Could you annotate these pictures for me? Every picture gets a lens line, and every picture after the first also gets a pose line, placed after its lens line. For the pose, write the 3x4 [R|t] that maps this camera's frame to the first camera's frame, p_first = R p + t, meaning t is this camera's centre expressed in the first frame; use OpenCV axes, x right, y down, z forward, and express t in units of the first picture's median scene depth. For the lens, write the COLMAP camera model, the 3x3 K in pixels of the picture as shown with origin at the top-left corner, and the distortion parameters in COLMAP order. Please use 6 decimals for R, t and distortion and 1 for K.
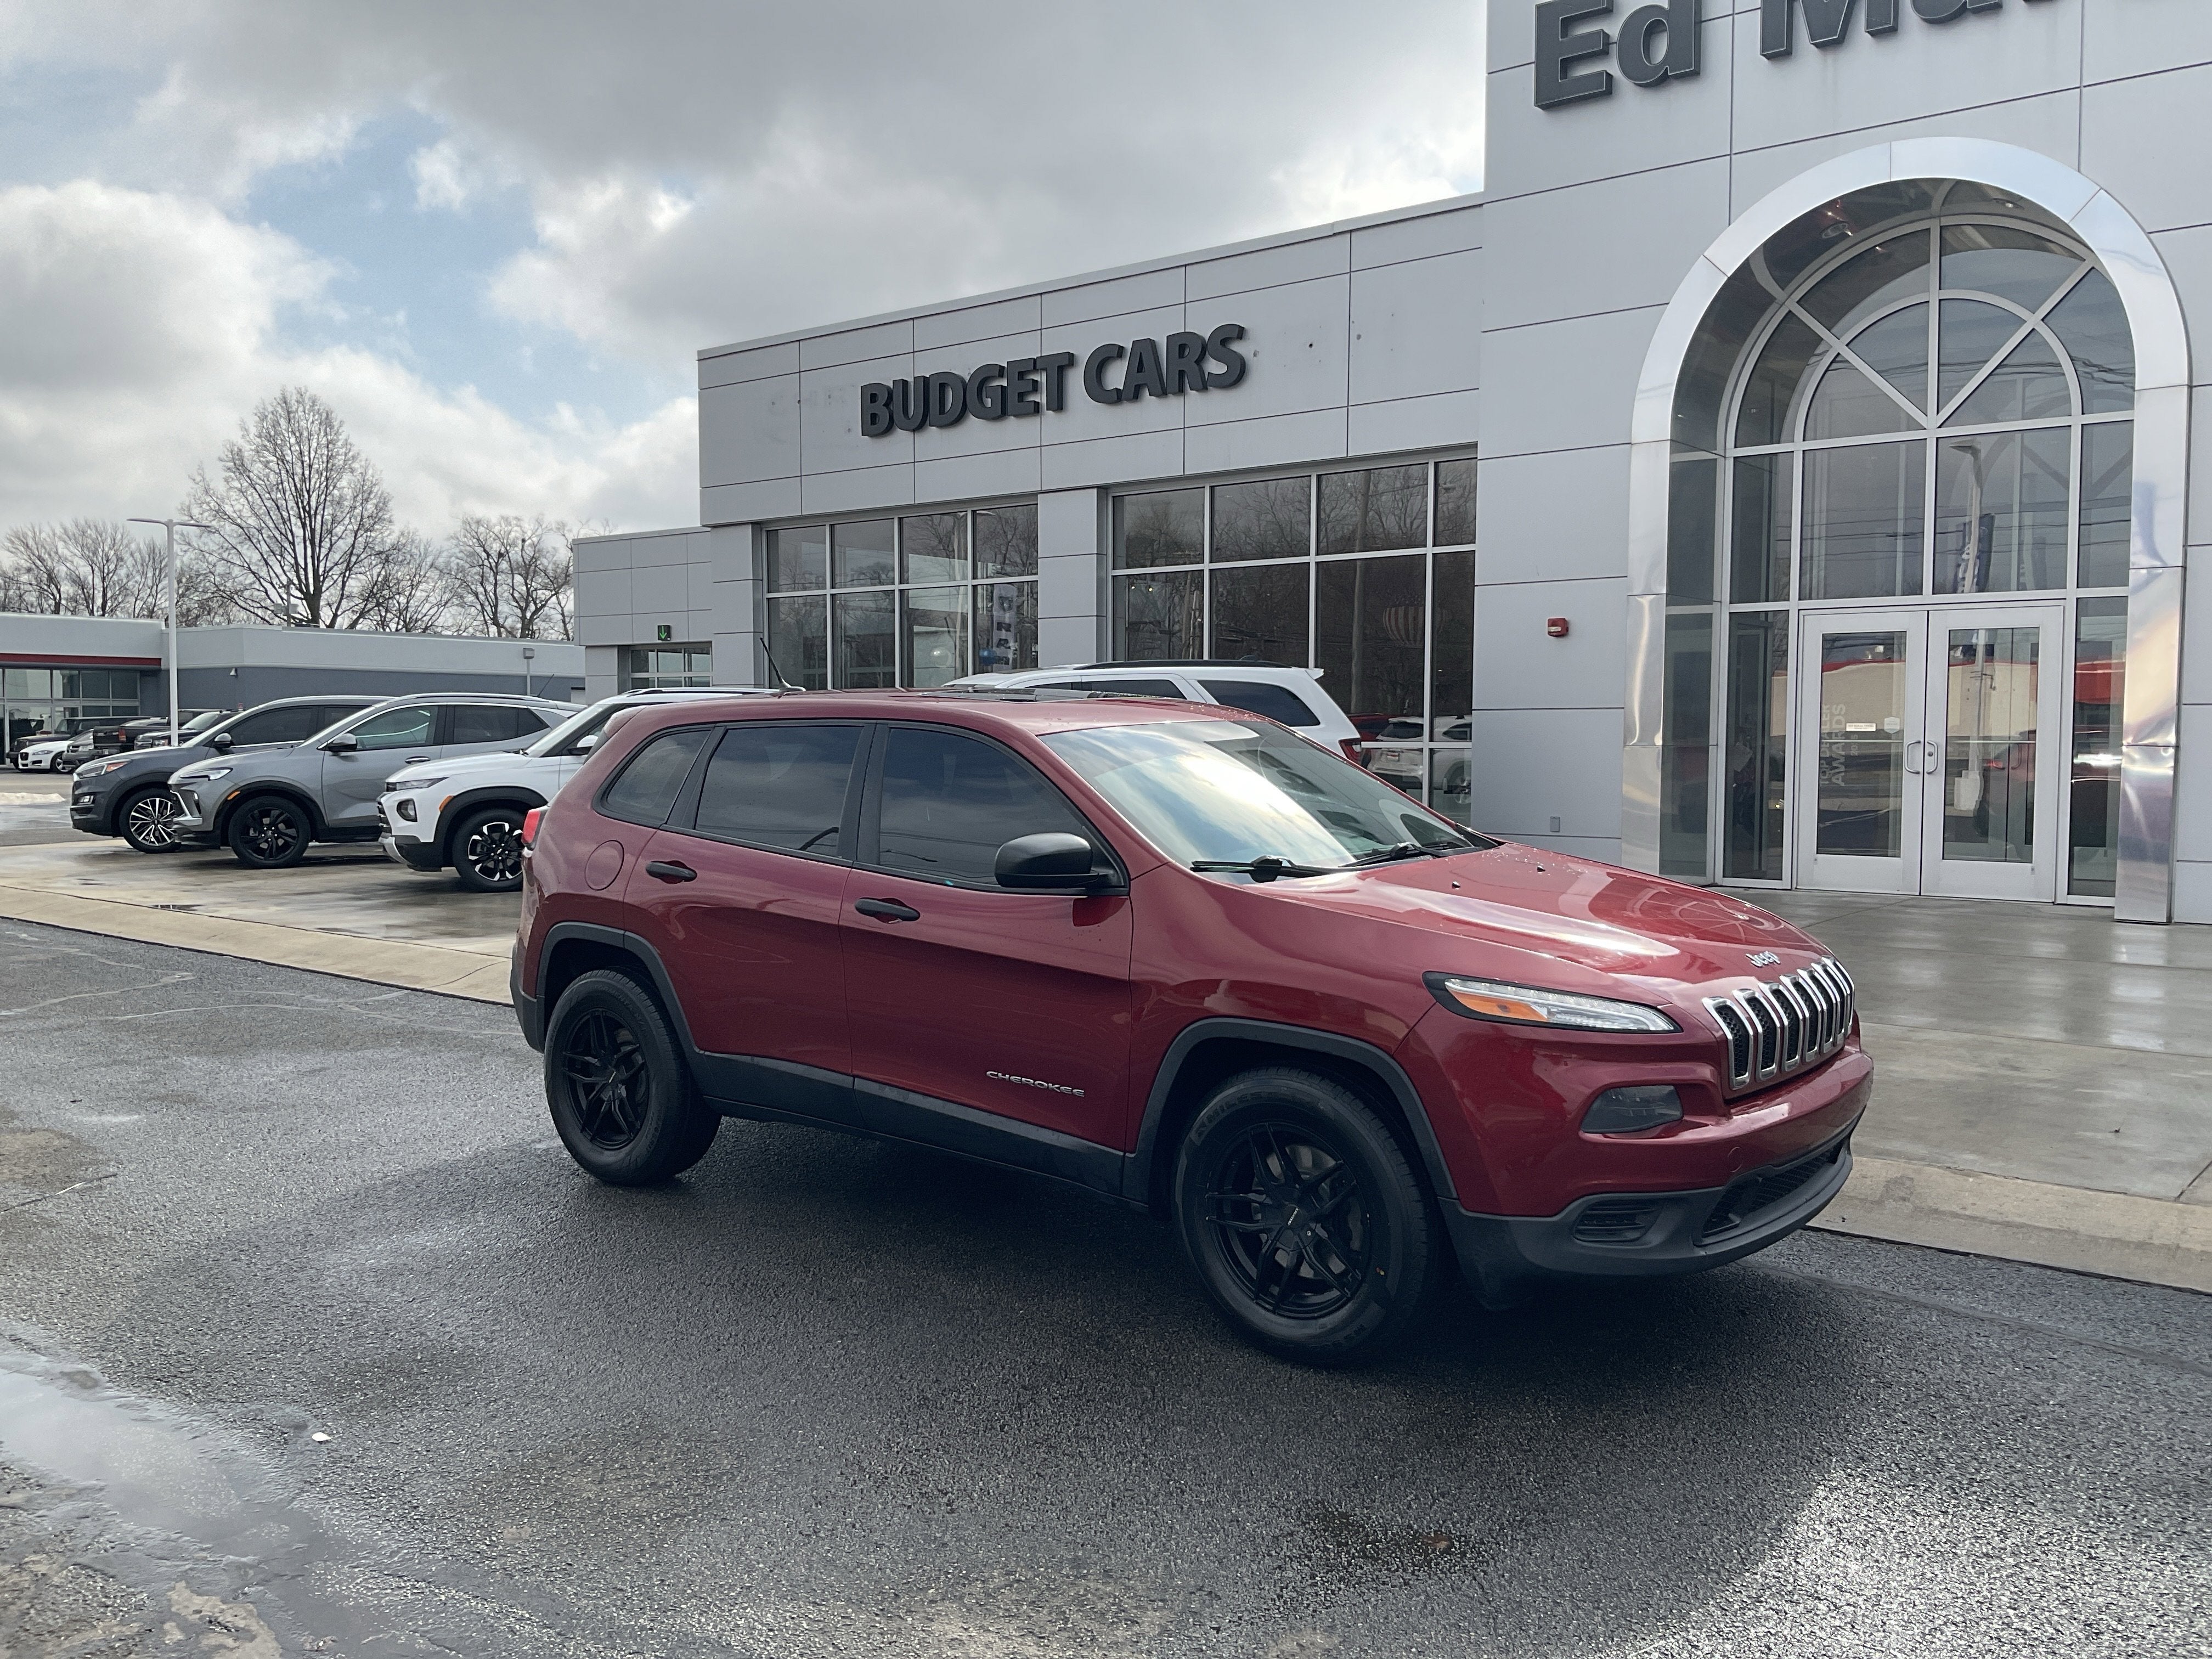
lens RADIAL K [[1825.5, 0, 1099.4], [0, 1825.5, 829.8], [0, 0, 1]] dist [0.067847, -0.133833]
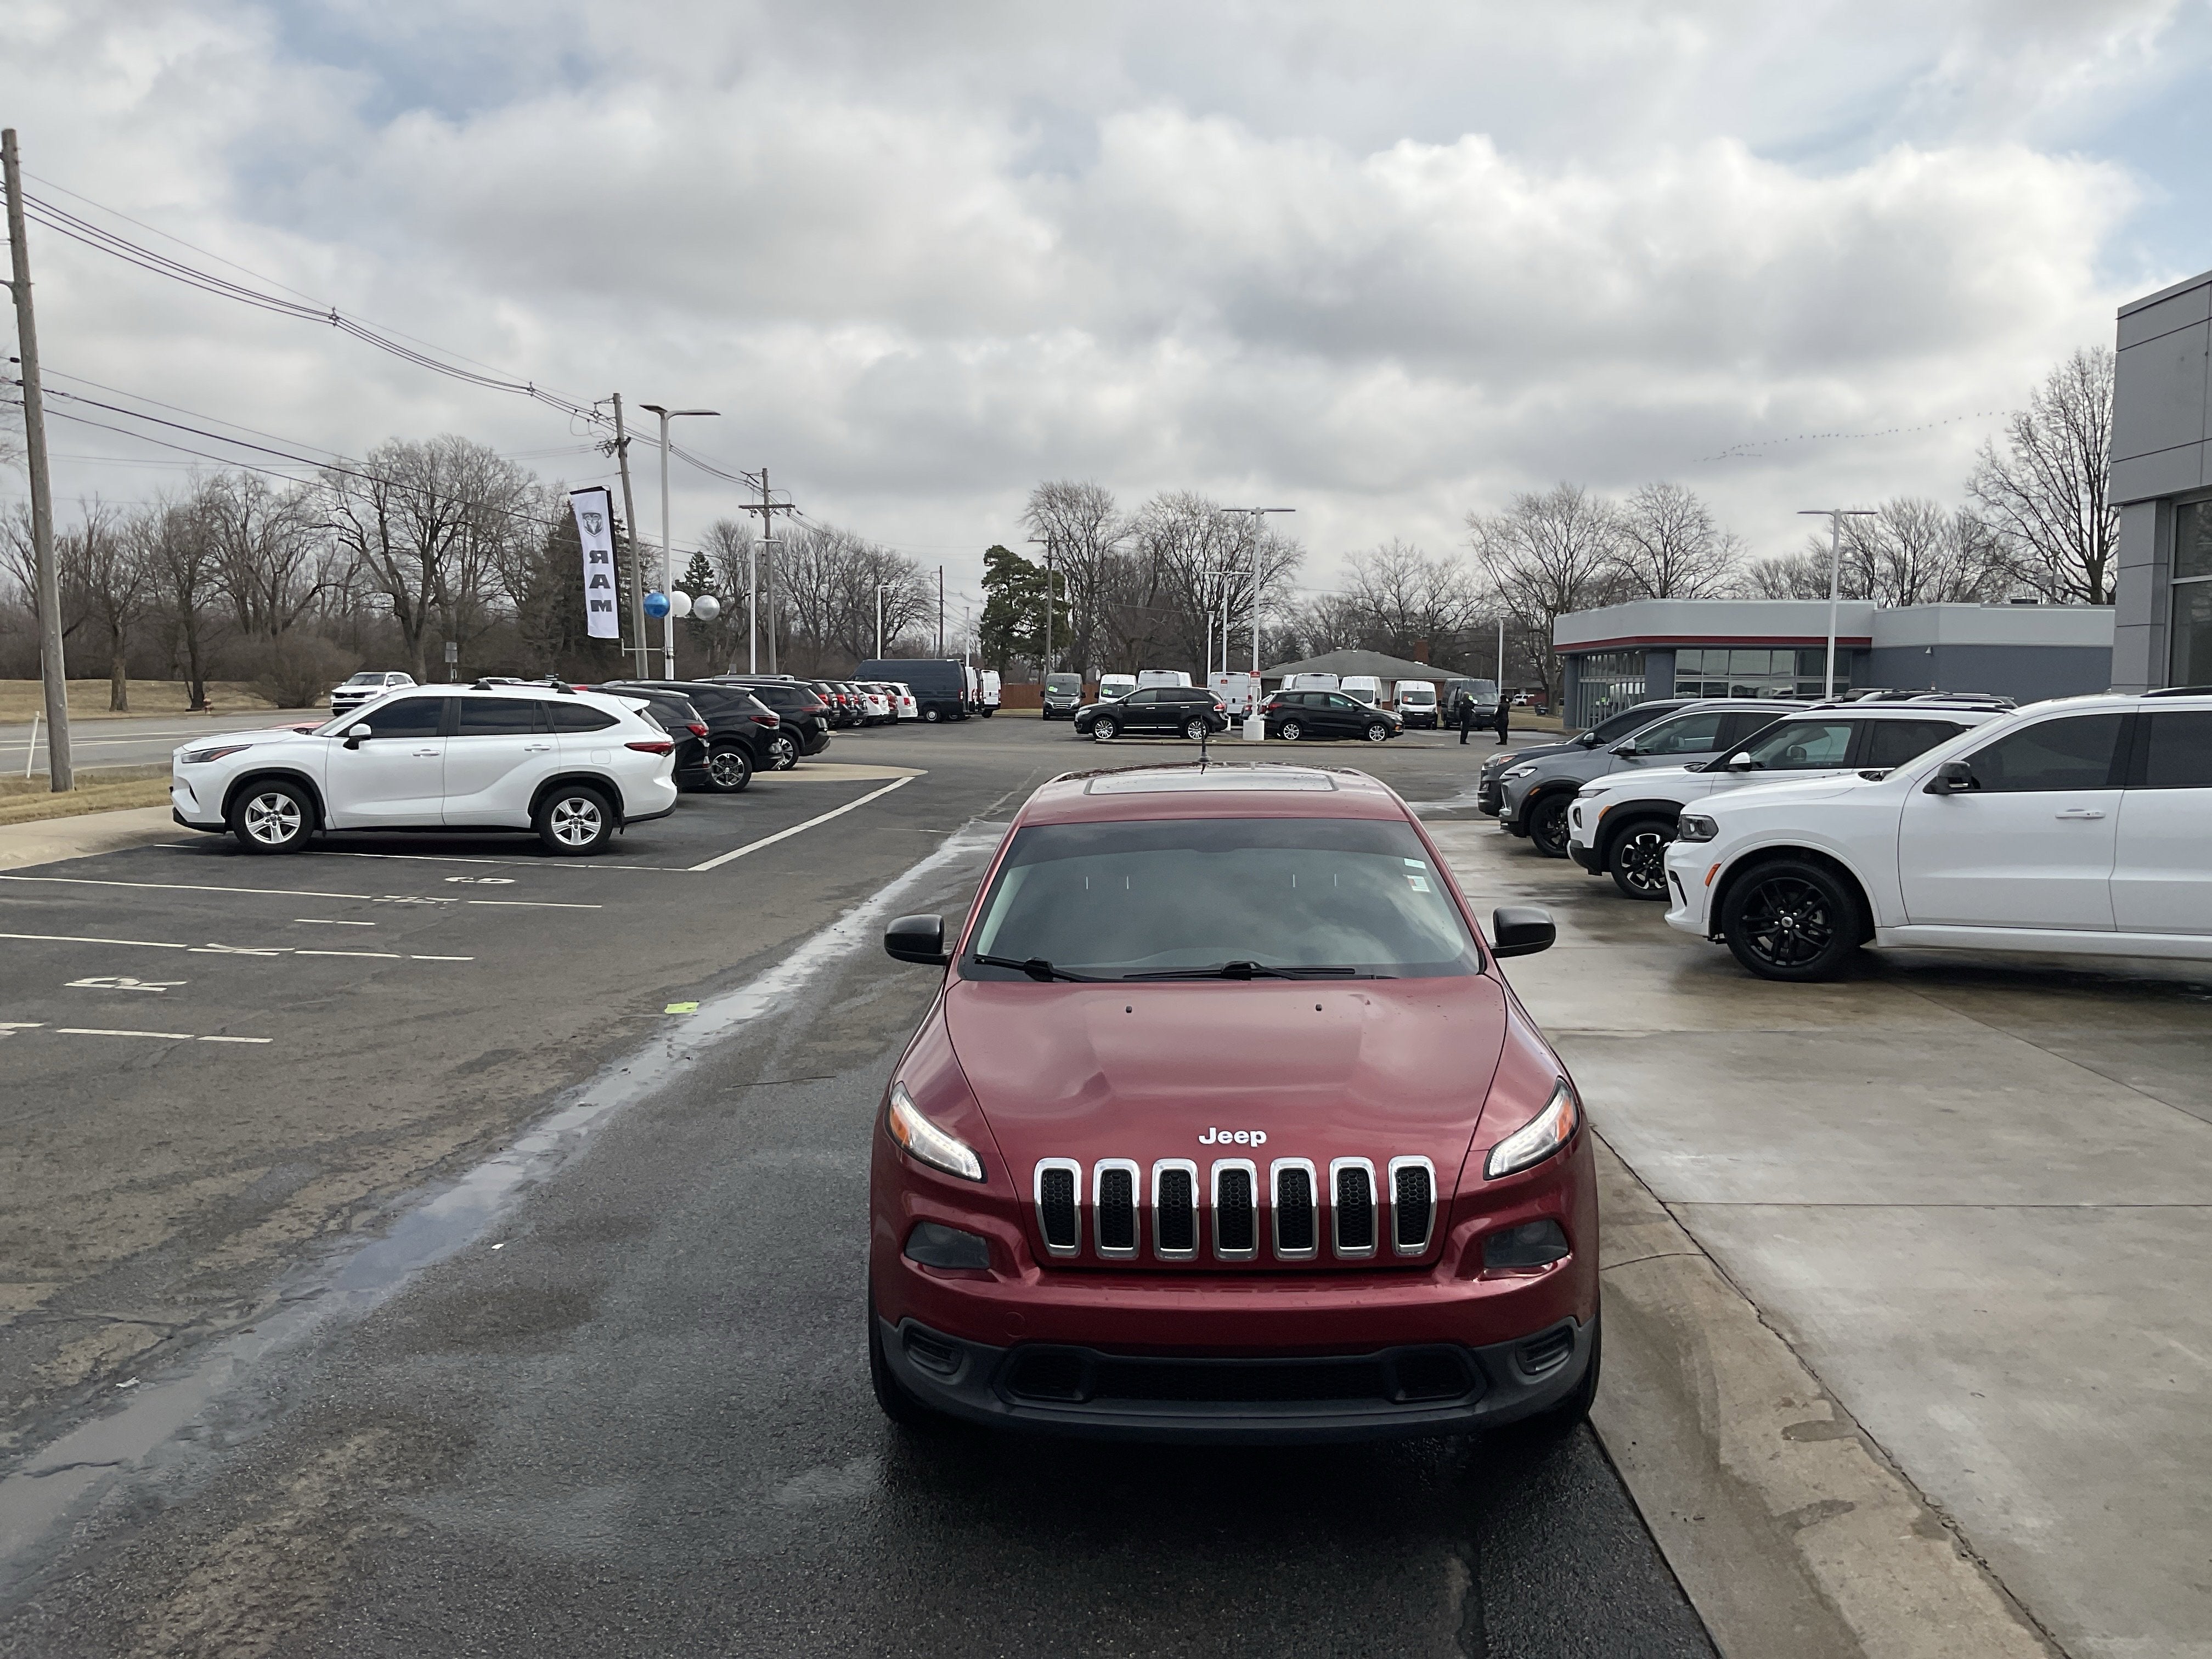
lens RADIAL K [[1825.5, 0, 1097.1], [0, 1825.5, 845.0], [0, 0, 1]] dist [0.067847, -0.133833]
pose [[0.593835, 0.072345, -0.801328, 0.263211], [-0.051225, 0.997328, 0.052079, -0.029576], [0.802955, 0.010121, 0.595954, 0.106180]]
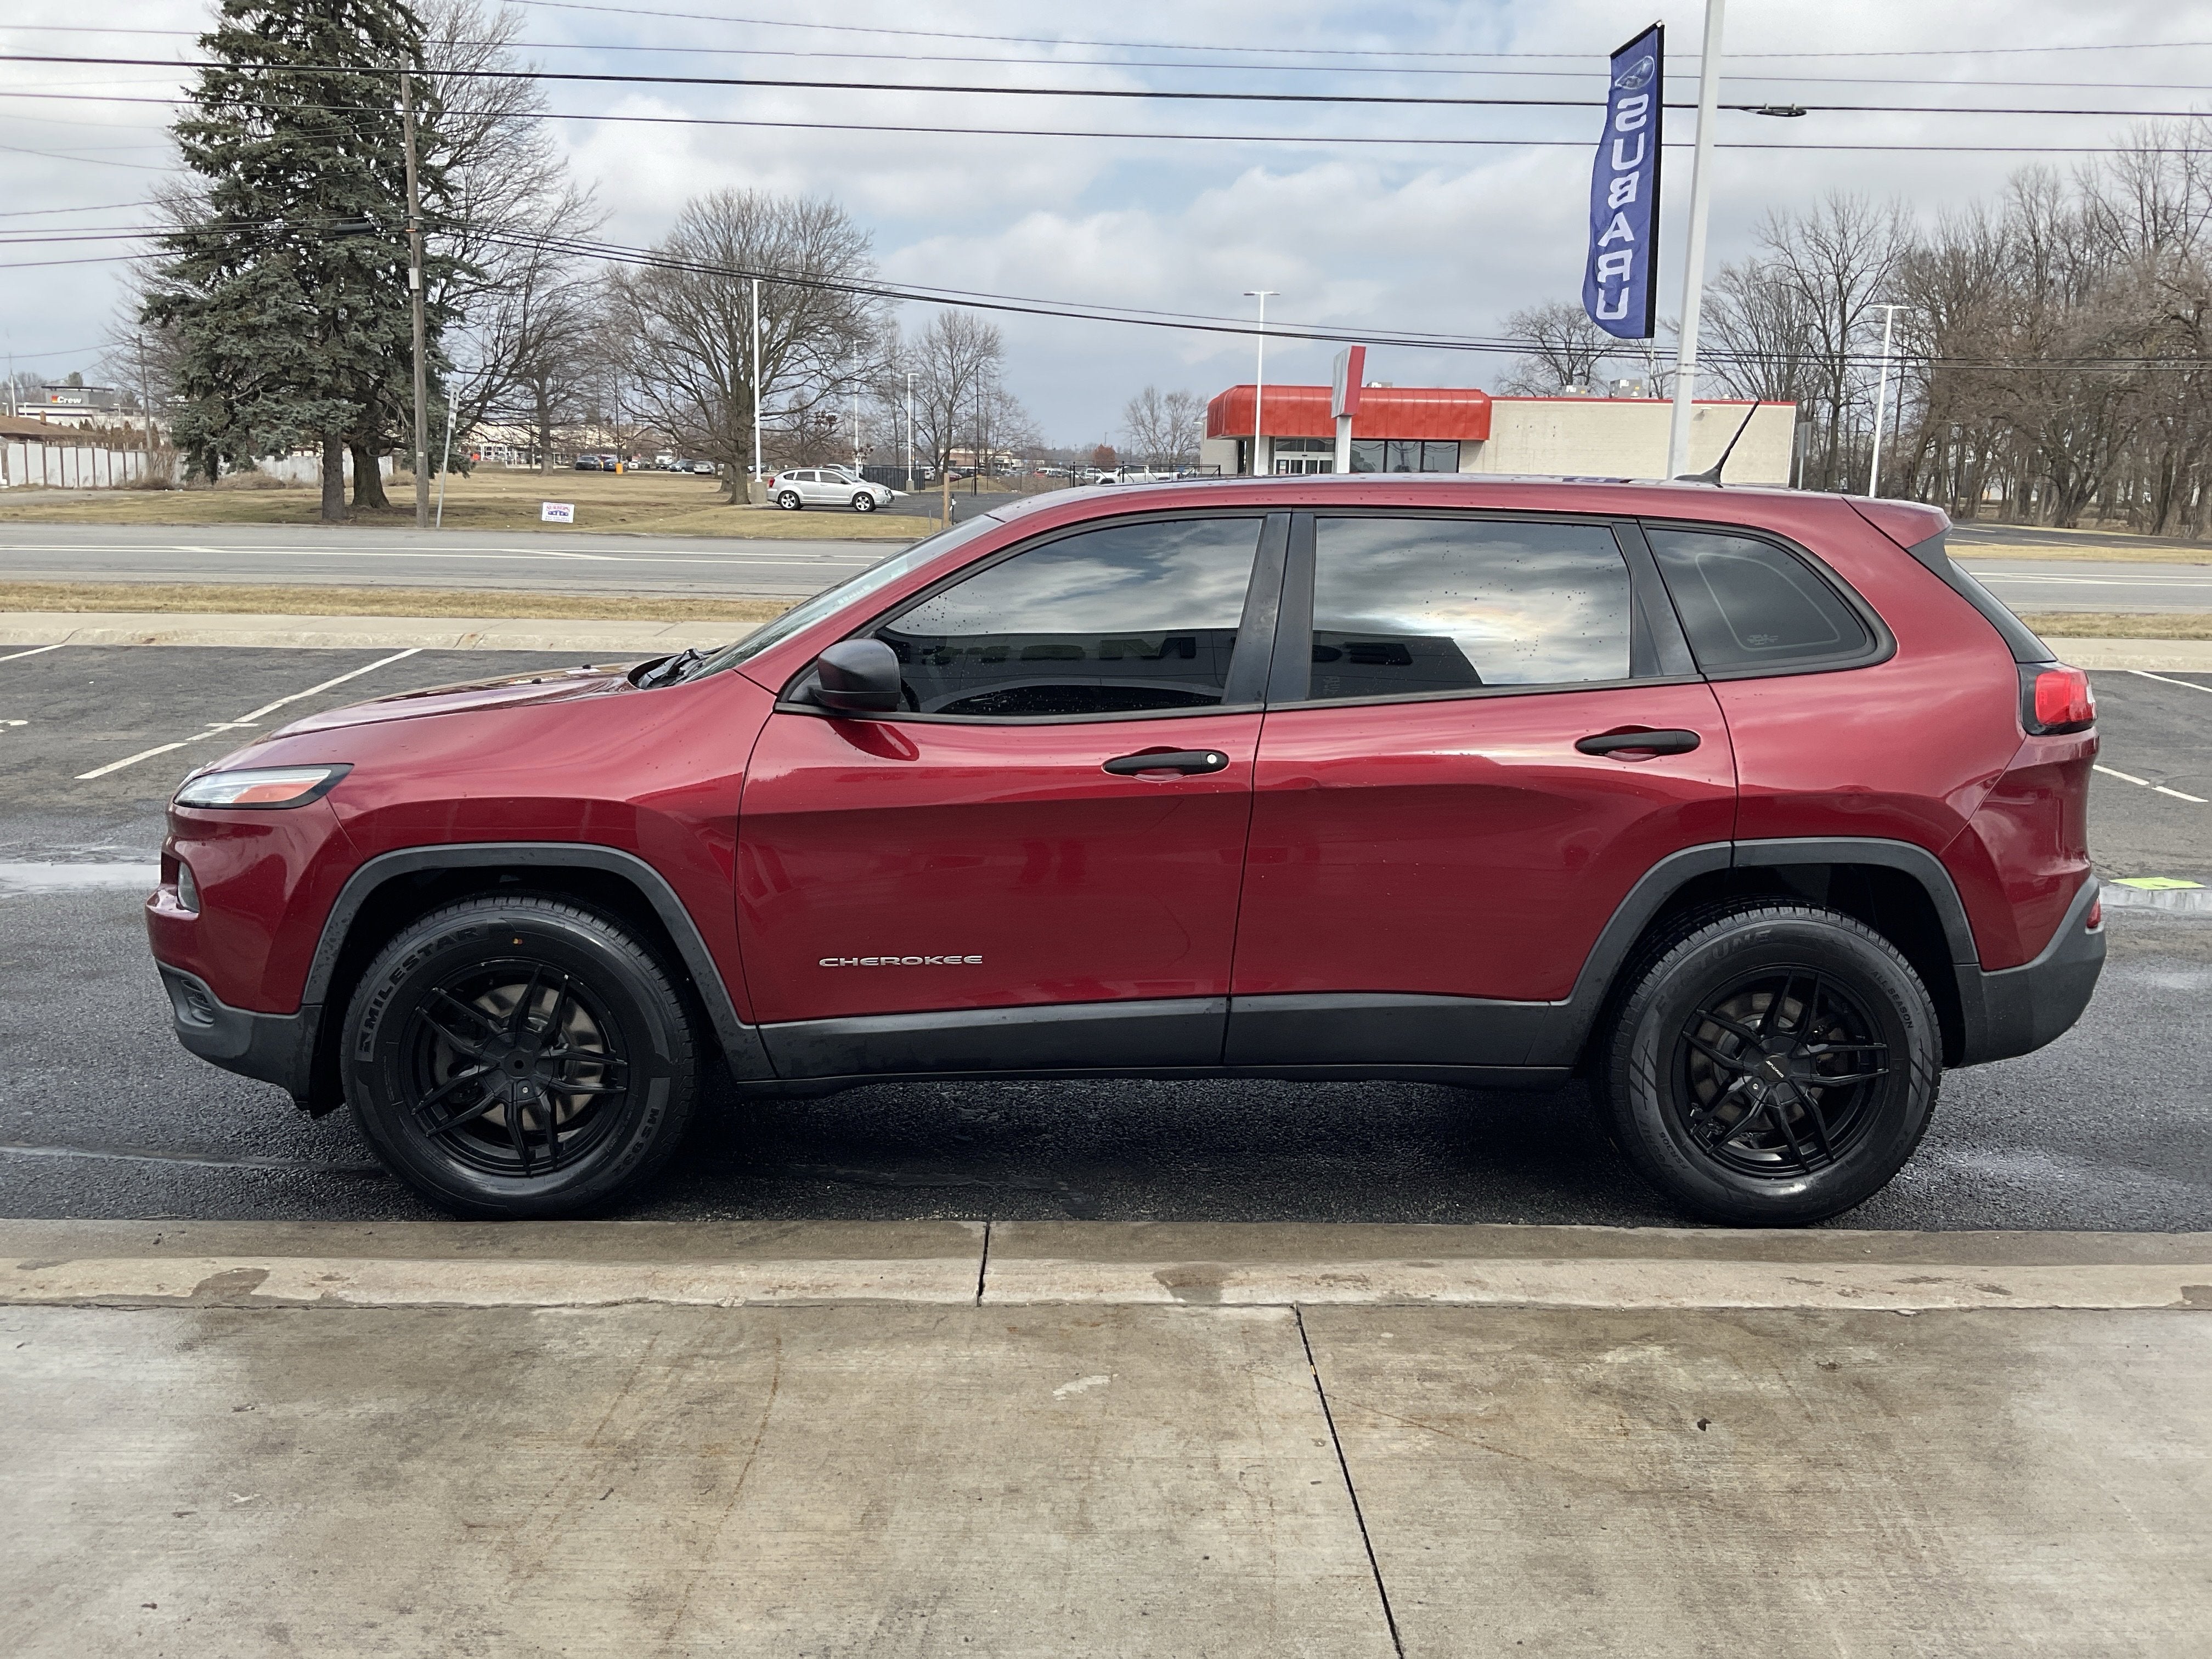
lens RADIAL K [[1825.5, 0, 1099.3], [0, 1825.5, 821.6], [0, 0, 1]] dist [0.067847, -0.133833]
pose [[-0.756375, 0.100331, -0.646399, 0.174382], [-0.059577, 0.973494, 0.220815, -0.033950], [0.651420, 0.205530, -0.730349, 0.525634]]
